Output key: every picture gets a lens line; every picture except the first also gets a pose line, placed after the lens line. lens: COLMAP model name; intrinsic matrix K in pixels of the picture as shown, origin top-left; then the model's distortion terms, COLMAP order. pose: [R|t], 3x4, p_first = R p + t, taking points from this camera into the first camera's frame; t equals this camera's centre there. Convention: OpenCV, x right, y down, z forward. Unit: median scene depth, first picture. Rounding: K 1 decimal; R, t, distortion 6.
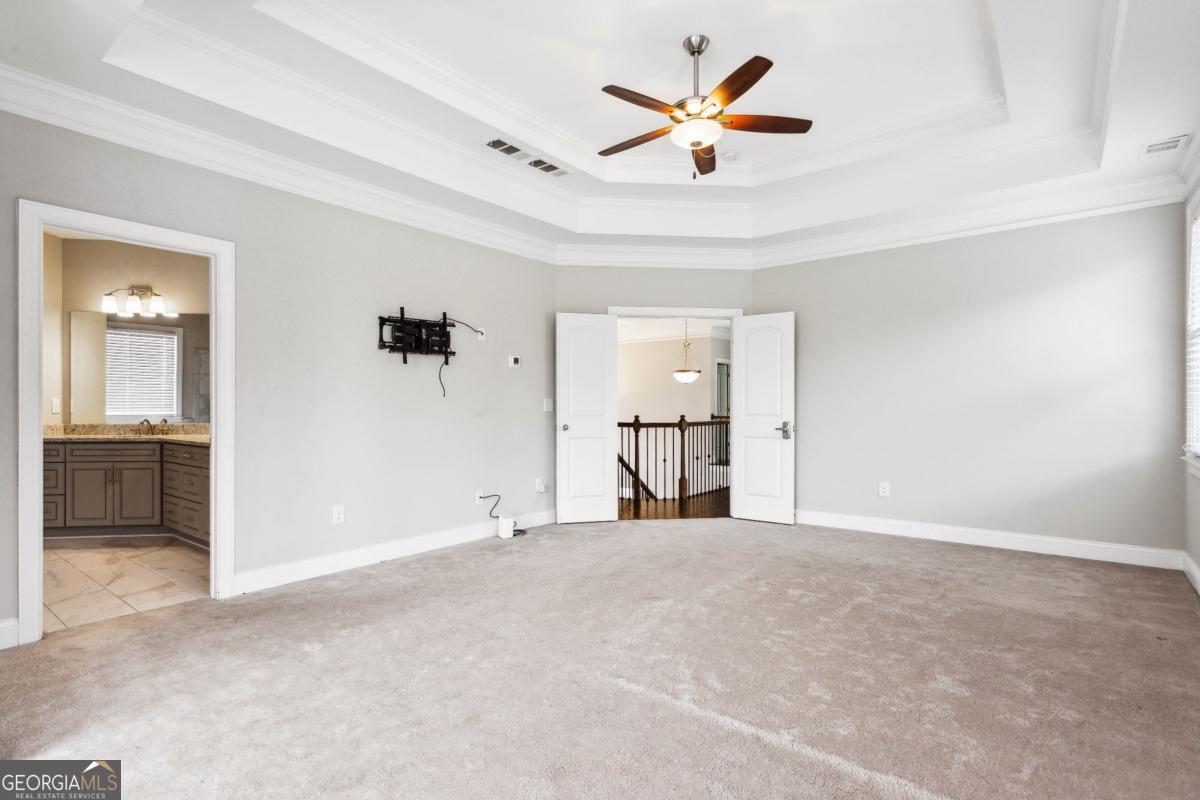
lens RADIAL K [[579.2, 0, 590.5], [0, 579.2, 403.9], [0, 0, 1]] dist [-0.001850, -0.000600]
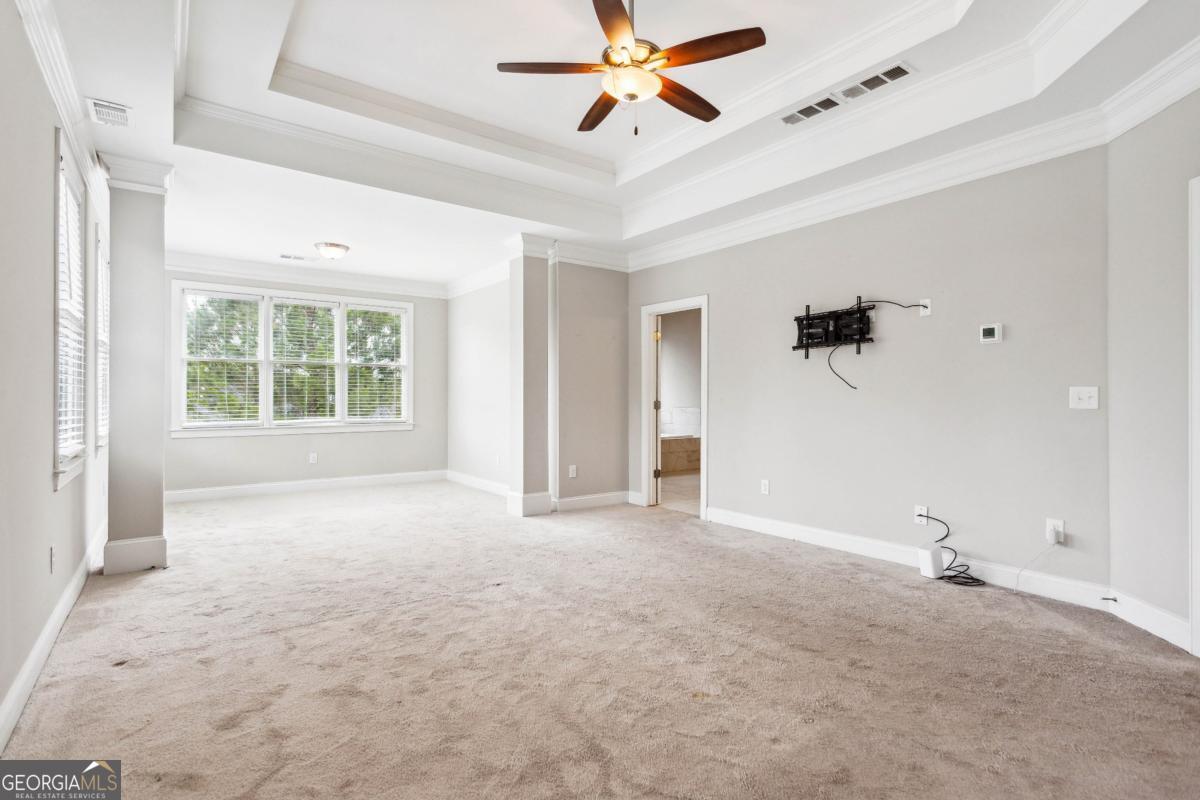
lens RADIAL K [[579.2, 0, 595.9], [0, 579.2, 398.2], [0, 0, 1]] dist [-0.001850, -0.000600]
pose [[-0.257205, 0.003141, -0.966352, 0.804295], [0.005149, 0.999985, 0.001880, -0.001449], [0.966343, -0.004492, -0.257217, 0.905513]]
